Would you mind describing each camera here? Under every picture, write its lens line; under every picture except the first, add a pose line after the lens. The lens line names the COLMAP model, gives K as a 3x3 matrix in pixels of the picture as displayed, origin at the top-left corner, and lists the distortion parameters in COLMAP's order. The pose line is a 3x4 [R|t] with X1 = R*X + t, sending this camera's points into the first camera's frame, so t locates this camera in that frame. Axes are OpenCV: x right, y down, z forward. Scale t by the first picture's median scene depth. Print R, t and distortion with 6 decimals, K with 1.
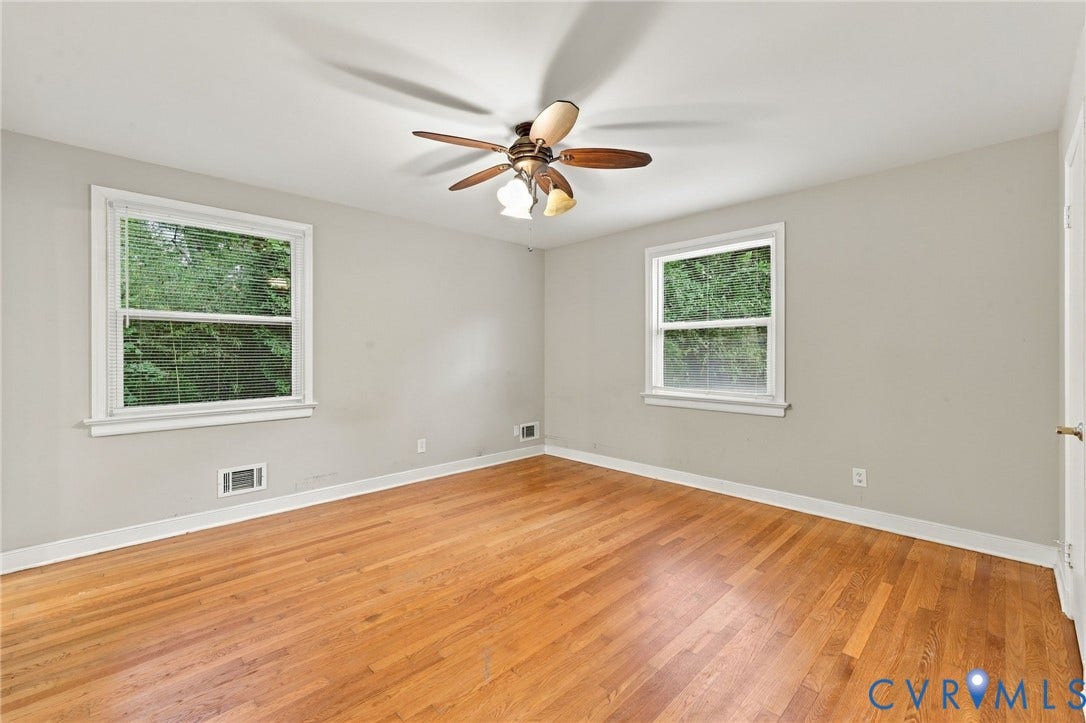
lens RADIAL K [[410.7, 0, 543.4], [0, 410.7, 350.9], [0, 0, 1]] dist [-0.026441, -0.000082]
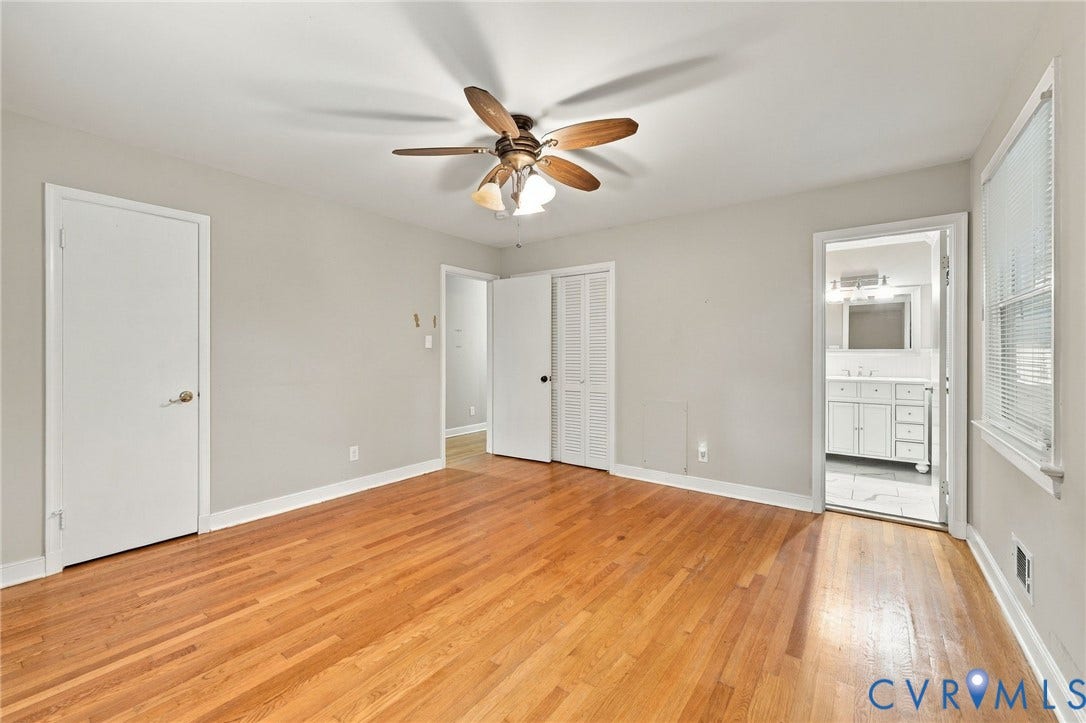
lens RADIAL K [[440.1, 0, 533.8], [0, 440.1, 354.9], [0, 0, 1]] dist [0.001593, 0.000172]
pose [[-0.991442, -0.001833, -0.130536, 0.066966], [-0.002097, 0.999996, 0.001884, 0.011467], [0.130532, 0.002142, -0.991442, 1.981825]]
